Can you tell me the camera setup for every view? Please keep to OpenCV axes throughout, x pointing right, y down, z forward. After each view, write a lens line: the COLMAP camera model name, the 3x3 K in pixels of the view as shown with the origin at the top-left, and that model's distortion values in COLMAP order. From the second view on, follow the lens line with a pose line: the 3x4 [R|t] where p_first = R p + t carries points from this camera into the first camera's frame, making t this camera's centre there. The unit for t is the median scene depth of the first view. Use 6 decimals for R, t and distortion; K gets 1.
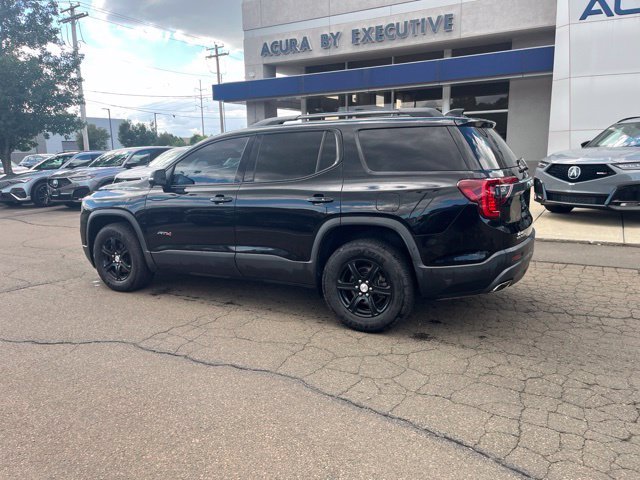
lens RADIAL K [[482.6, 0, 320.2], [0, 482.6, 249.1], [0, 0, 1]] dist [0.085795, -0.112400]
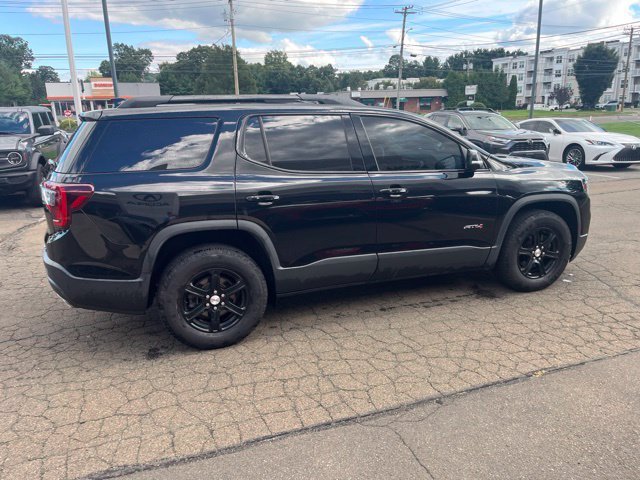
lens RADIAL K [[483.4, 0, 318.6], [0, 483.4, 245.6], [0, 0, 1]] dist [0.078680, -0.097437]
pose [[-0.651710, 0.240746, -0.719246, 0.590246], [-0.115327, 0.905808, 0.407690, -0.352540], [0.749649, 0.348644, -0.562560, 1.462475]]
